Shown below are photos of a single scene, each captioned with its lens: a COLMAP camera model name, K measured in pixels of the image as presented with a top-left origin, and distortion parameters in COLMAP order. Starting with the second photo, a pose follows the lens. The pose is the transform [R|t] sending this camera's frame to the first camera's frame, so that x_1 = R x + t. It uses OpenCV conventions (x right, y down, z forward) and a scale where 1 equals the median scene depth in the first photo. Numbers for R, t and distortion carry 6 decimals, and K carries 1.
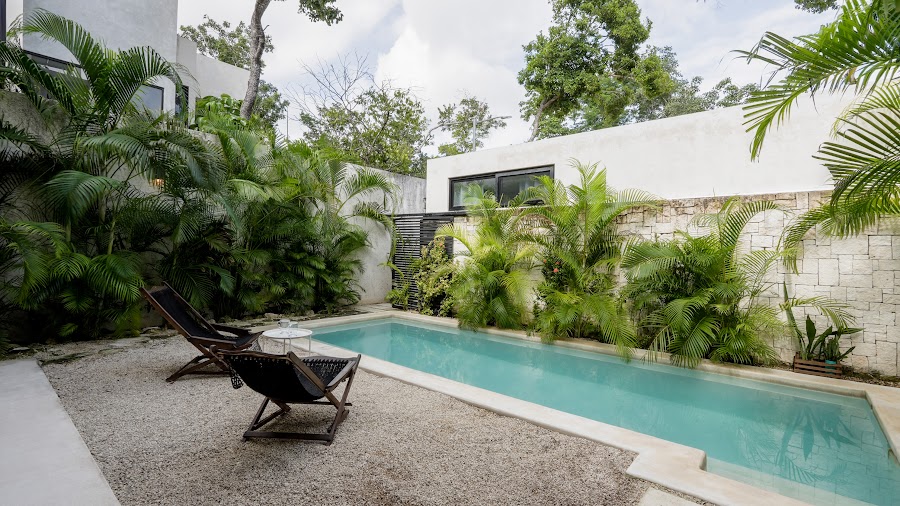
lens RADIAL K [[410.4, 0, 450.0], [0, 410.4, 253.0], [0, 0, 1]] dist [0.002632, 0.000479]
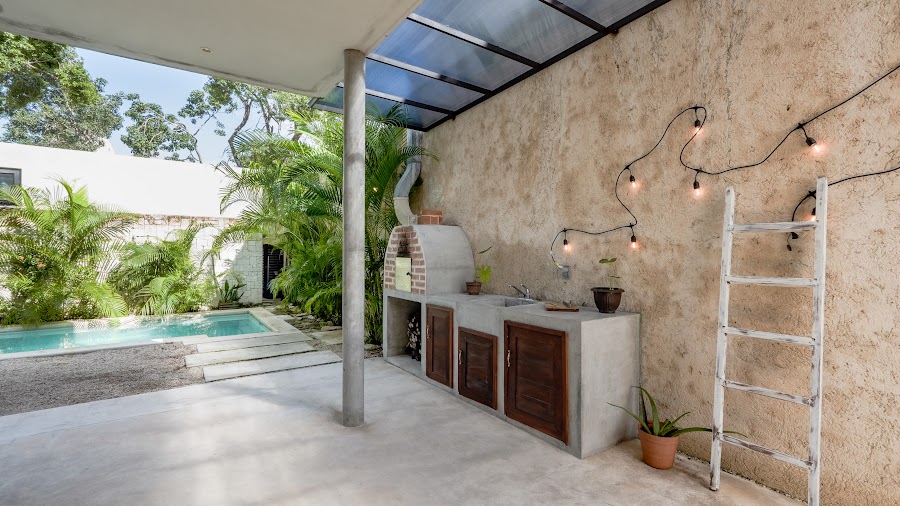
lens RADIAL K [[410.4, 0, 450.0], [0, 410.4, 253.0], [0, 0, 1]] dist [0.002632, 0.000479]
pose [[0.271685, -0.023474, 0.962100, -0.650005], [0.004199, 0.999722, 0.023206, -0.019812], [-0.962377, -0.002265, 0.271708, -0.513086]]
